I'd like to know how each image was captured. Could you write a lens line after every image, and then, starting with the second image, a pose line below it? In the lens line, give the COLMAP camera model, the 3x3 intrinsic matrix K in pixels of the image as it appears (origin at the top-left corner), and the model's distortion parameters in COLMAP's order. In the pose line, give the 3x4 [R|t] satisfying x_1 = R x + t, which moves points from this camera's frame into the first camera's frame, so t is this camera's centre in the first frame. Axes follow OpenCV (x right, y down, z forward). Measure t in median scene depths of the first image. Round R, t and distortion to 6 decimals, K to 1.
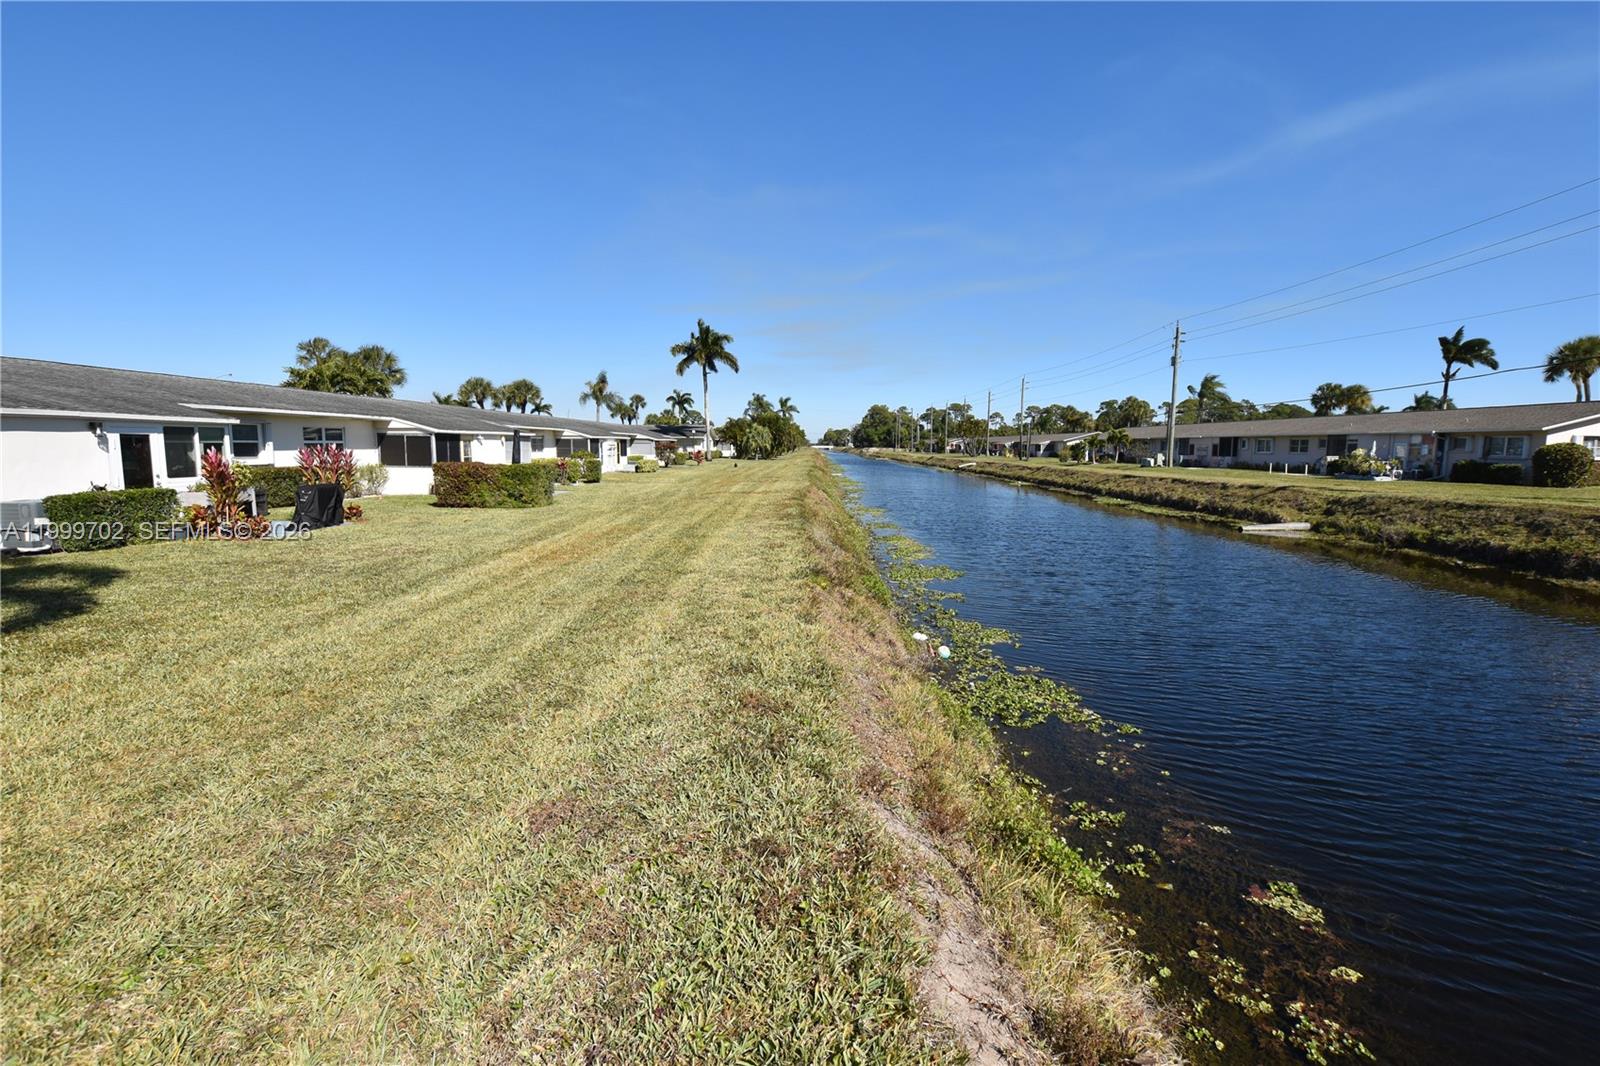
lens RADIAL K [[705.7, 0, 800.6], [0, 705.7, 540.5], [0, 0, 1]] dist [-0.035756, 0.005147]
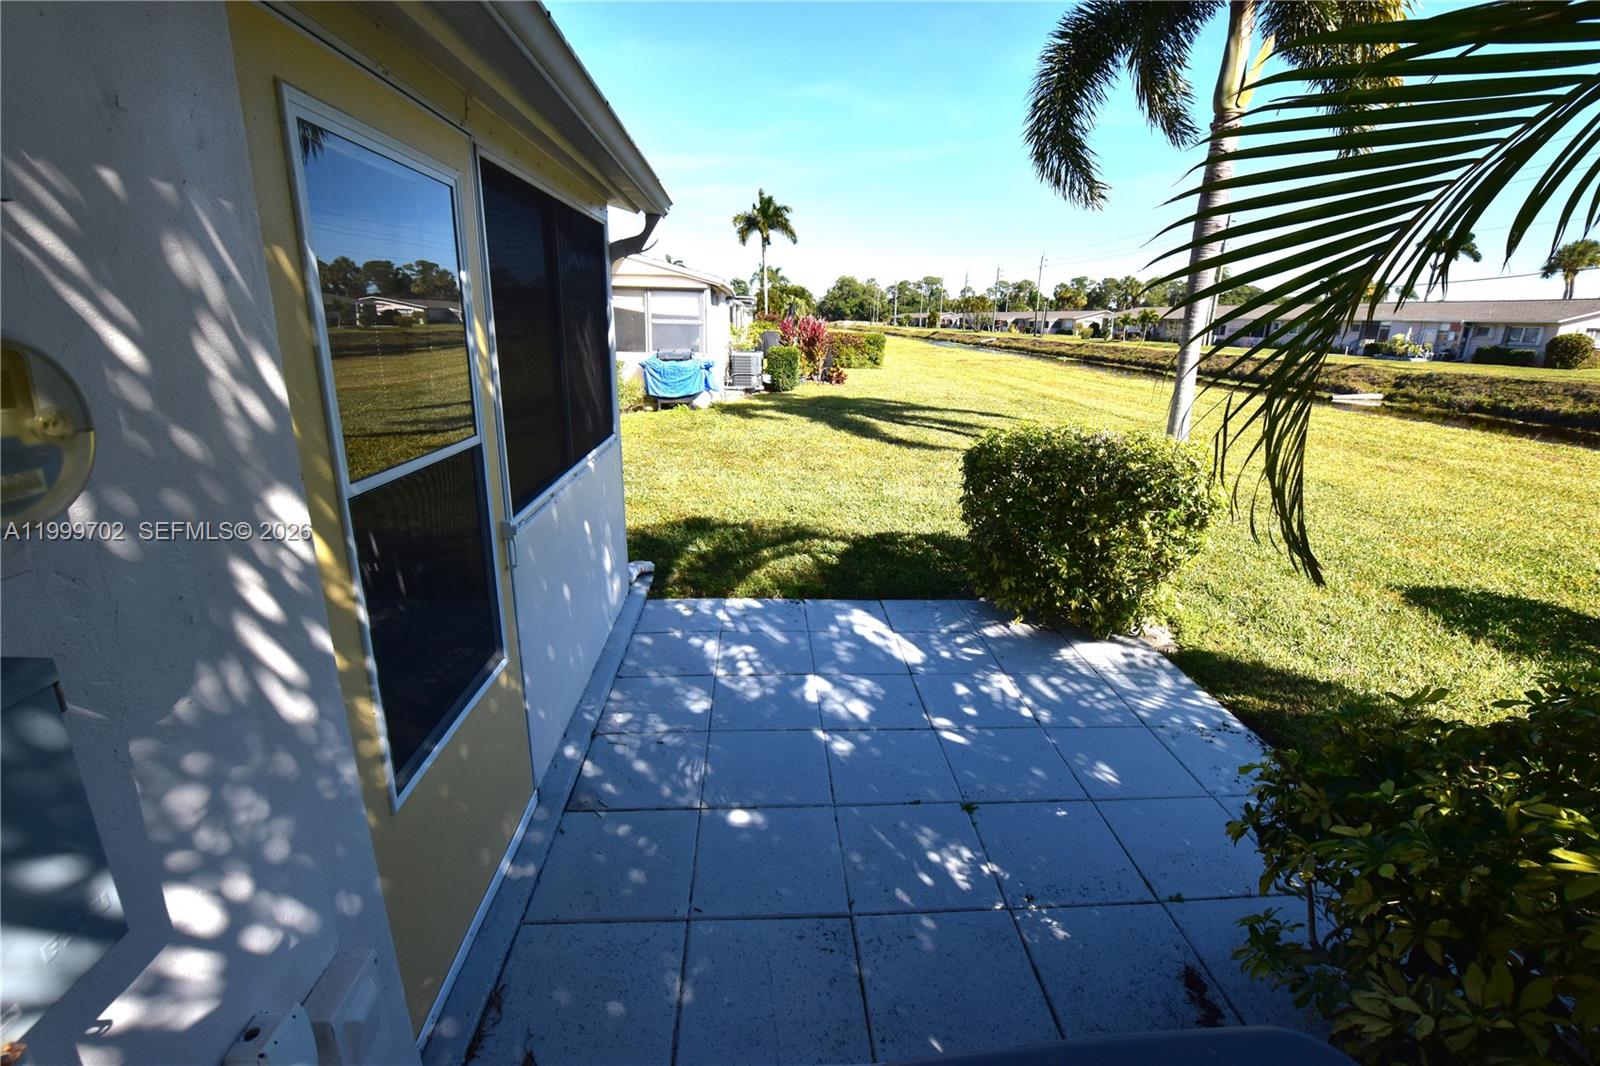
lens RADIAL K [[705.7, 0, 797.8], [0, 705.7, 528.9], [0, 0, 1]] dist [-0.035756, 0.005147]
pose [[0.997227, -0.005416, 0.074218, -0.357698], [-0.006359, 0.987499, 0.157495, 0.022478], [-0.074143, -0.157531, 0.984727, -0.165892]]
